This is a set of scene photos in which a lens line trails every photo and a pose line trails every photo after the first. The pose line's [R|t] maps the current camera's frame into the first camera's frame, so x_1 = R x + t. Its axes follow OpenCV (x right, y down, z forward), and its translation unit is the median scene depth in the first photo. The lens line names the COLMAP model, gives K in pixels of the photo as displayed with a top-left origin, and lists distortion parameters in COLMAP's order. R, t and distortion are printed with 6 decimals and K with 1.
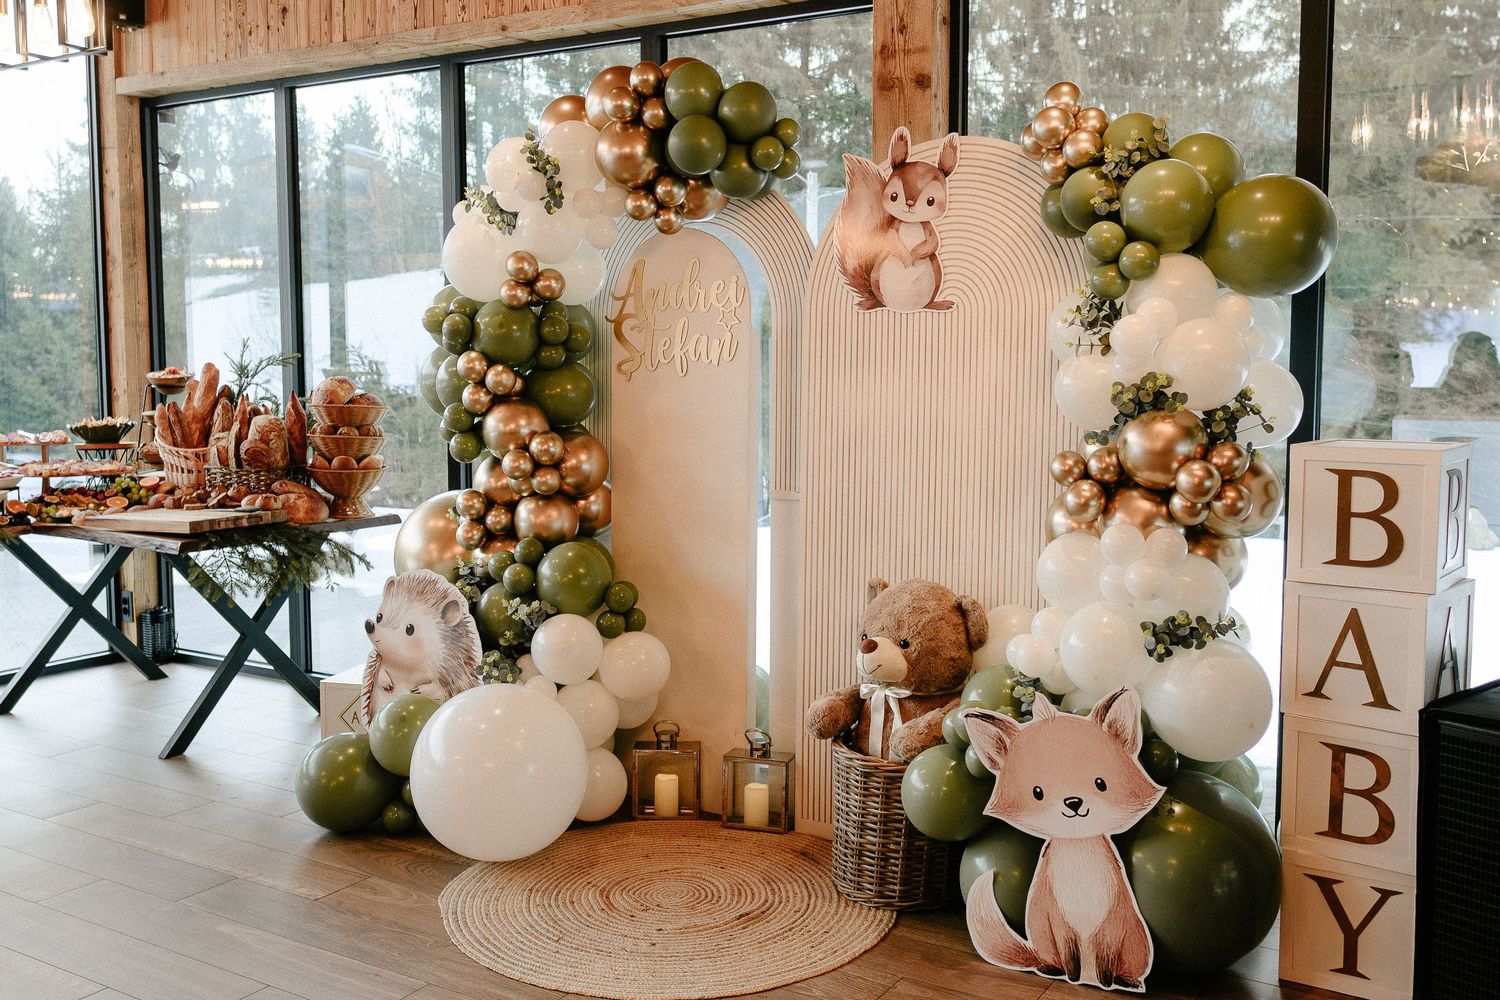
lens RADIAL K [[1431.9, 0, 751.1], [0, 1431.9, 491.4], [0, 0, 1]] dist [0.005361, 0.000000]
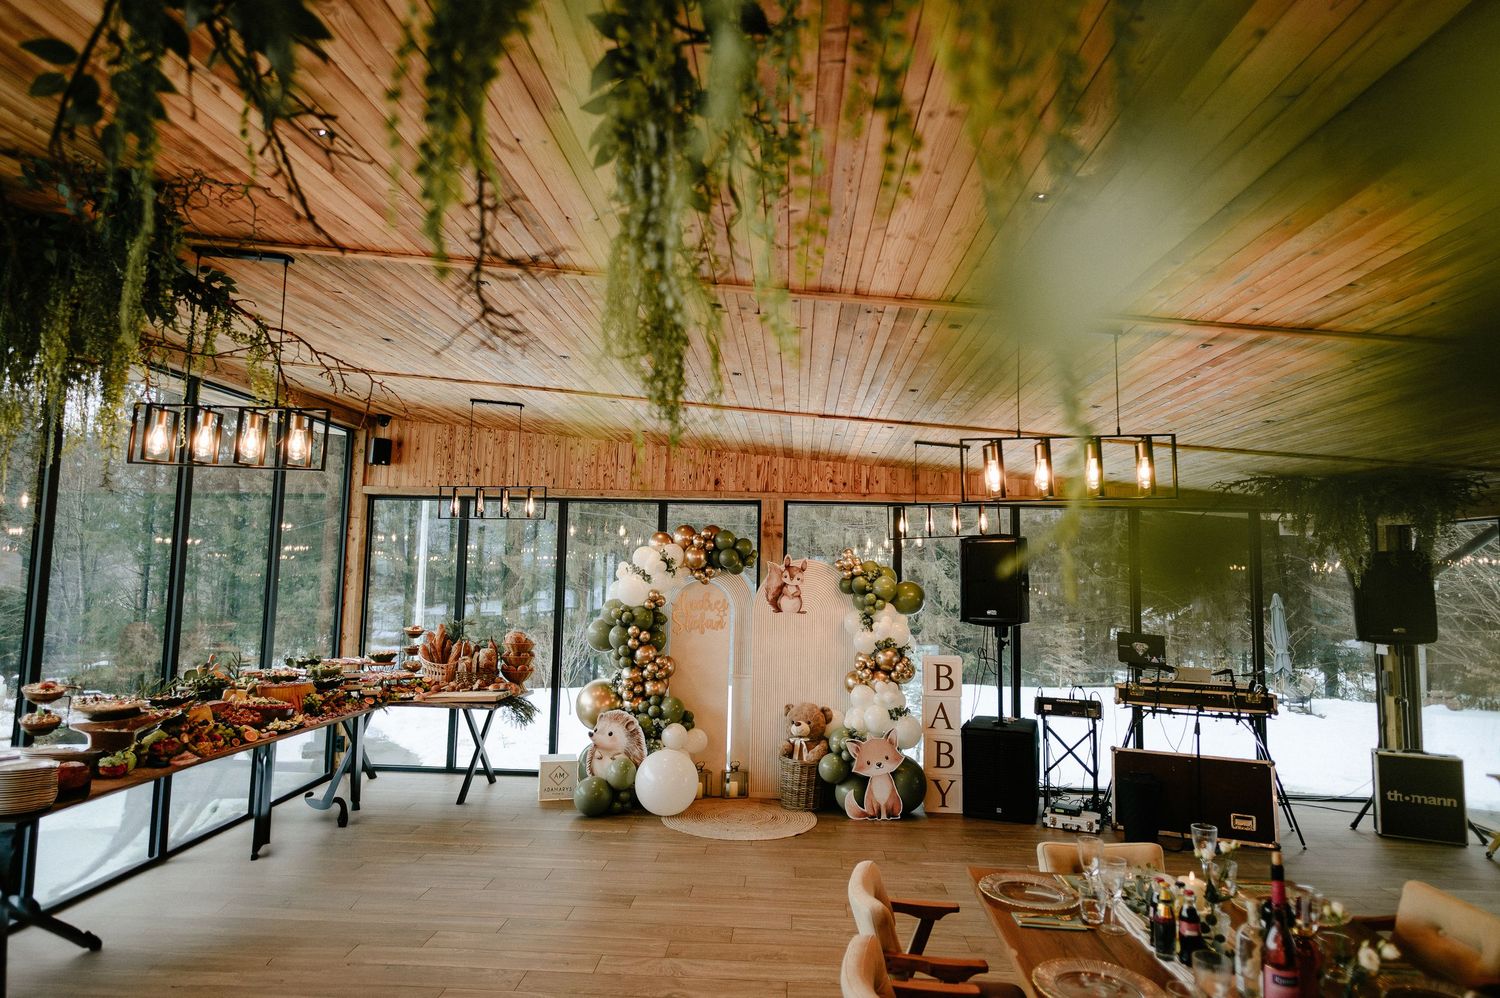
lens RADIAL K [[908.0, 0, 752.7], [0, 908.0, 500.3], [0, 0, 1]] dist [-0.001639, 0.002466]
pose [[0.869978, 0.056060, 0.489894, -1.007446], [0.028265, 0.986213, -0.163051, -0.054582], [-0.492280, 0.155698, 0.856399, -0.723077]]
